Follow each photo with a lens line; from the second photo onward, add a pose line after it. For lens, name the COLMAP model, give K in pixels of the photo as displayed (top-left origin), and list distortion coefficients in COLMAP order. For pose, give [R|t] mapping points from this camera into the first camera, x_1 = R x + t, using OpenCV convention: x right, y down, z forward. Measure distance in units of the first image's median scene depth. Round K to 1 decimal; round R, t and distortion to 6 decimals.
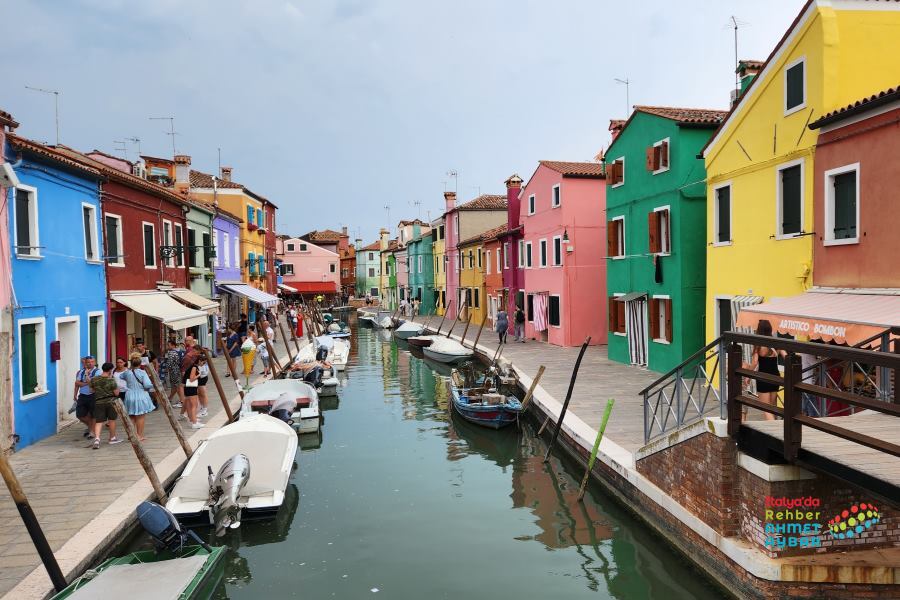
lens RADIAL K [[773.9, 0, 450.0], [0, 773.9, 300.0], [0, 0, 1]] dist [0.090169, -0.056367]
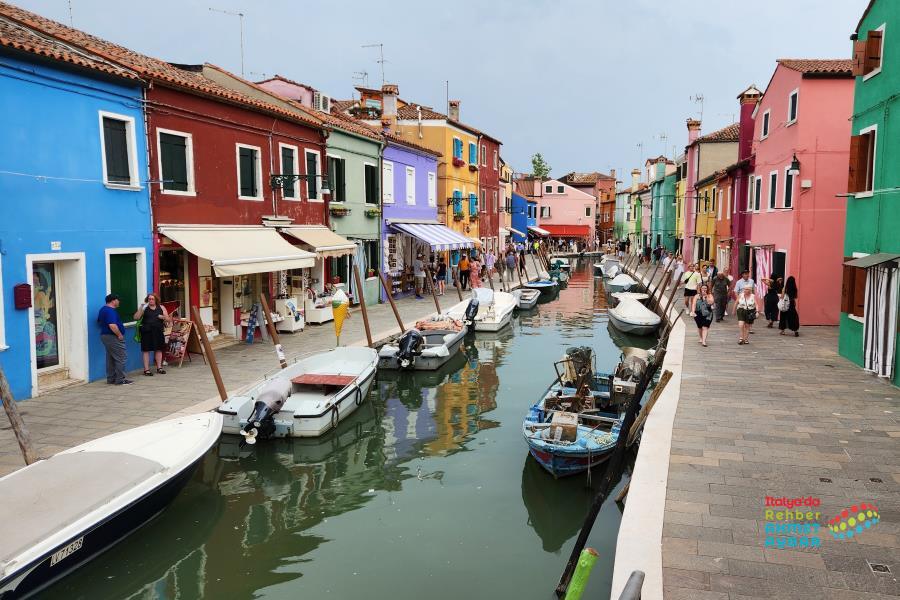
lens RADIAL K [[773.9, 0, 450.0], [0, 773.9, 300.0], [0, 0, 1]] dist [0.090169, -0.056367]
pose [[0.942364, 0.063054, -0.328593, 0.060476], [-0.039197, 0.996125, 0.078733, -0.003992], [0.332285, -0.061315, 0.941184, 0.149837]]
